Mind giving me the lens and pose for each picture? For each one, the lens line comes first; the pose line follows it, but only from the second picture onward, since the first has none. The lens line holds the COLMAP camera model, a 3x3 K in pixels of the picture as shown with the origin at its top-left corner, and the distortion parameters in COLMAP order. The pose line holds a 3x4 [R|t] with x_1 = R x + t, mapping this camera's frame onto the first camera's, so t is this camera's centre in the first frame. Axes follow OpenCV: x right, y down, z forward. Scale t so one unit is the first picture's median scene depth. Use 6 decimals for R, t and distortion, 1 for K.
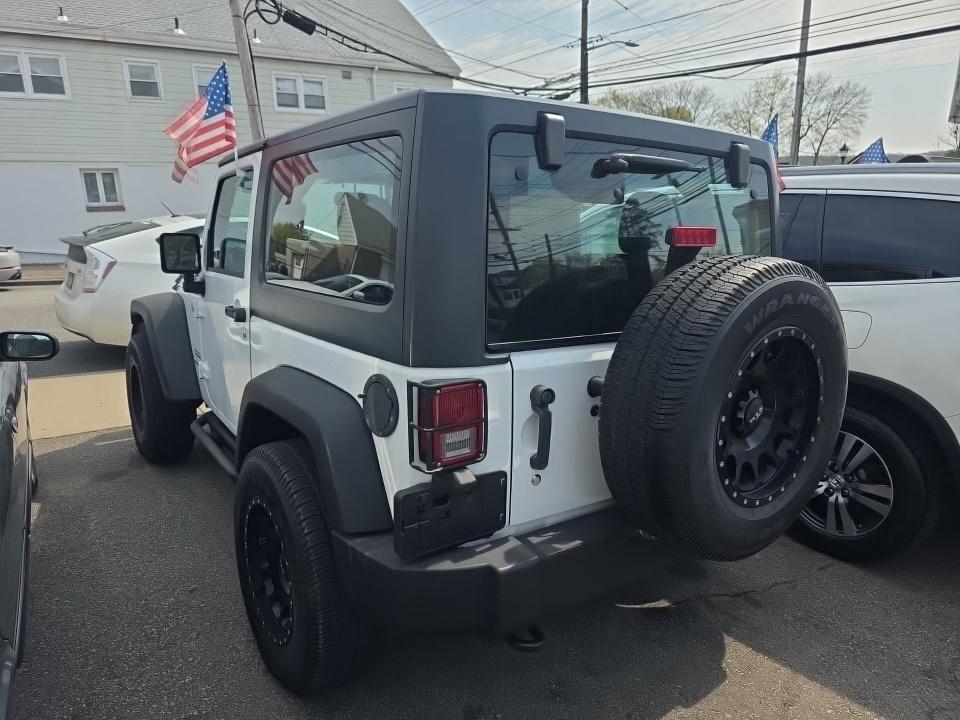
lens RADIAL K [[649.2, 0, 434.5], [0, 649.2, 365.7], [0, 0, 1]] dist [0.018363, 0.000283]
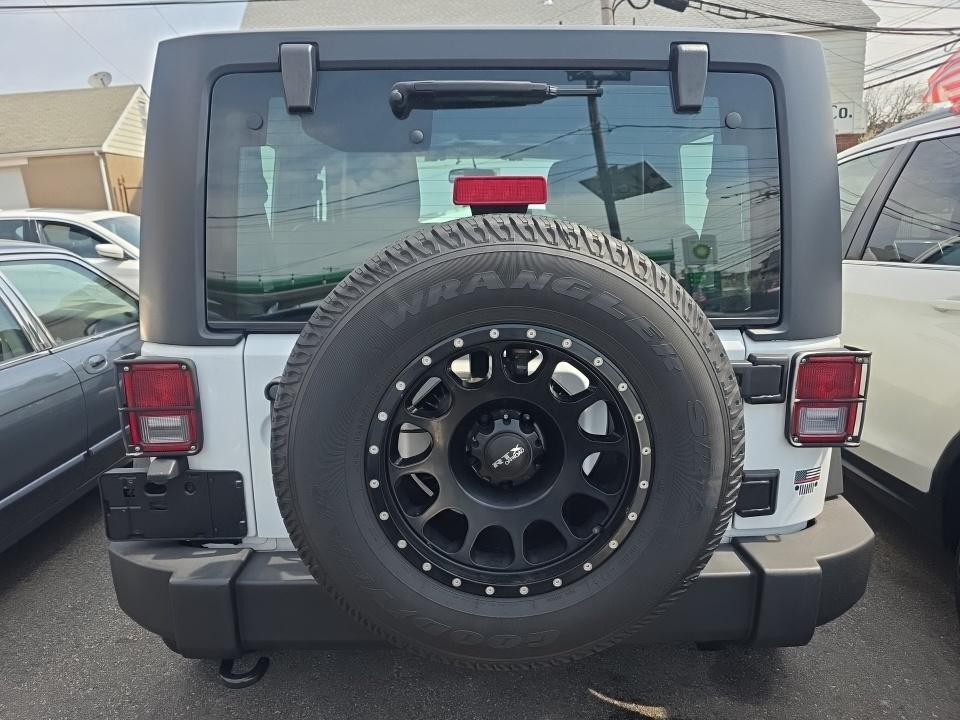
lens RADIAL K [[641.9, 0, 460.5], [0, 641.9, 357.9], [0, 0, 1]] dist [0.000566, -0.003550]
pose [[0.840436, 0.090876, -0.534236, 0.502626], [-0.088178, 0.995633, 0.030644, -0.025592], [0.534688, 0.021354, 0.844780, 0.276481]]
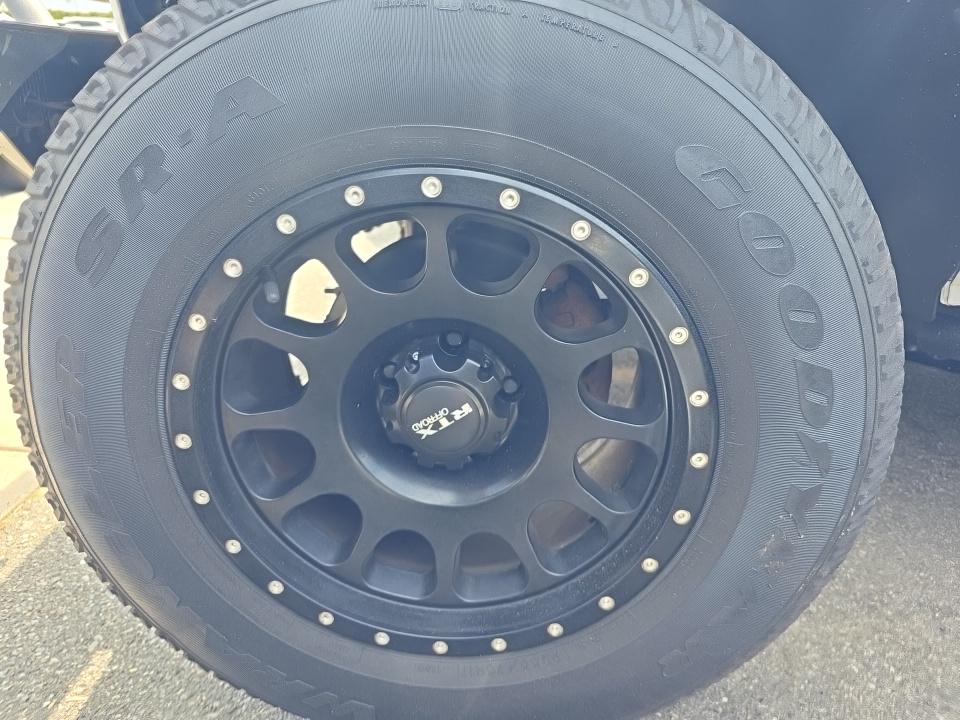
lens RADIAL K [[641.9, 0, 479.7], [0, 641.9, 341.1], [0, 0, 1]] dist [0.001037, -0.000494]
pose [[0.803443, 0.297301, -0.515840, 0.432039], [-0.227233, 0.953939, 0.195870, -0.027022], [0.550313, -0.040155, 0.833993, 0.461958]]
